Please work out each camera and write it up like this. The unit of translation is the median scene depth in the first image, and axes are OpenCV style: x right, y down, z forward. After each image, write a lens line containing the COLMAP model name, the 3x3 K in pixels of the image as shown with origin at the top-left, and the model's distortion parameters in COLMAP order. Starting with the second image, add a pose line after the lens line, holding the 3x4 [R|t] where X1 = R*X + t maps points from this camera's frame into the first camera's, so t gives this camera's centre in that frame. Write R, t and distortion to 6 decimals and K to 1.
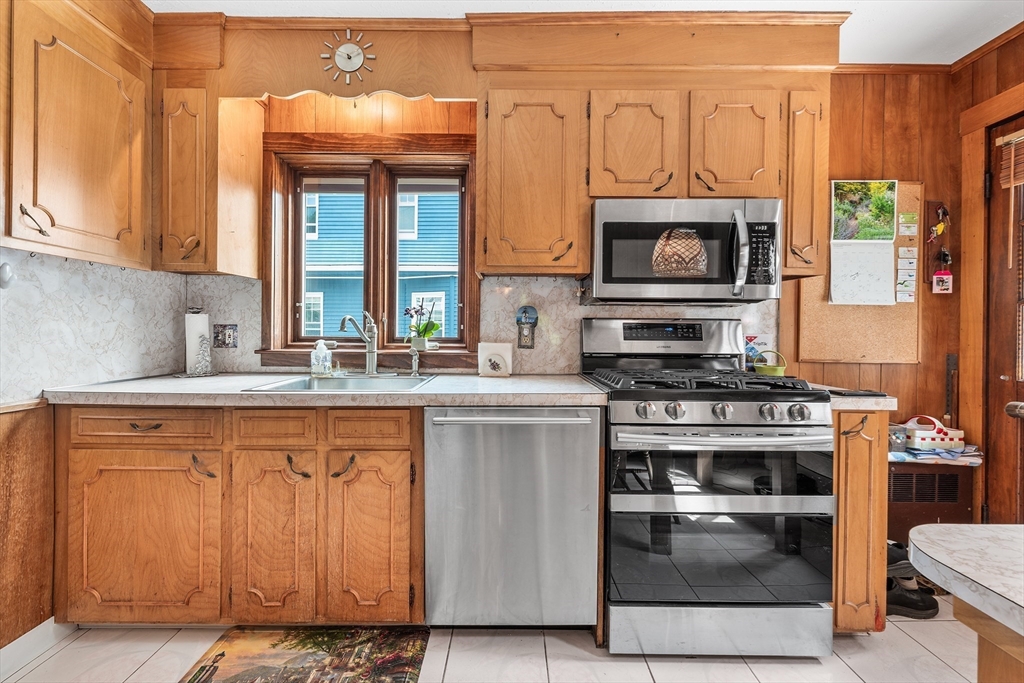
lens RADIAL K [[412.3, 0, 510.5], [0, 412.3, 330.9], [0, 0, 1]] dist [-0.000275, 0.000350]
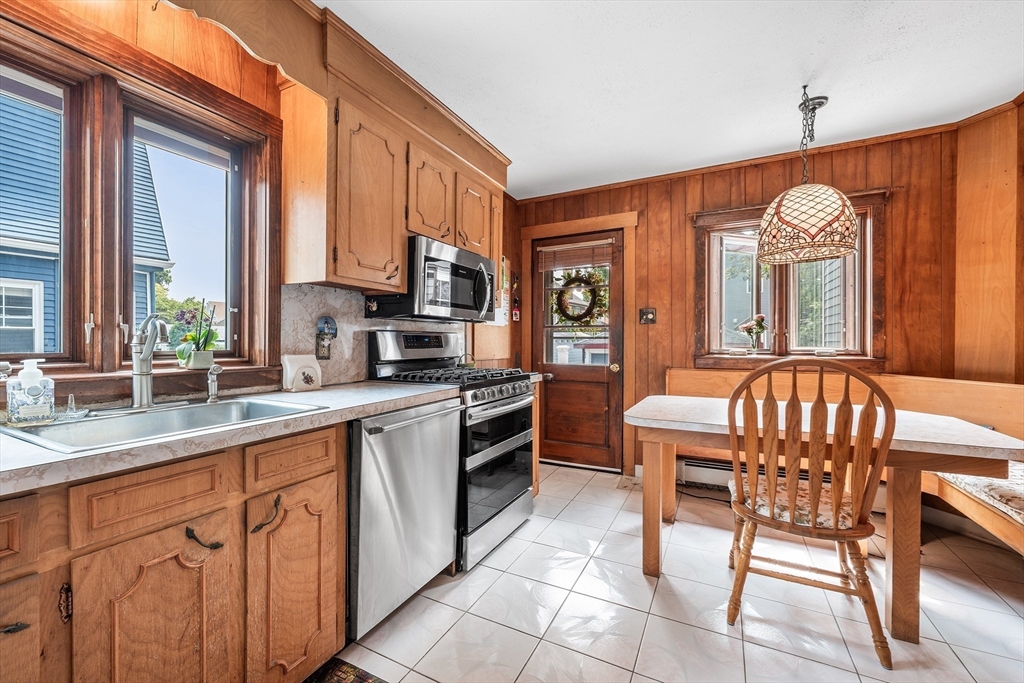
lens RADIAL K [[407.4, 0, 512.0], [0, 407.4, 341.5], [0, 0, 1]] dist [0.000213, 0.000145]
pose [[0.461850, -0.005101, 0.886944, -0.698056], [0.000575, 0.999985, 0.005452, -0.005821], [-0.886958, -0.002008, 0.461846, 0.173889]]
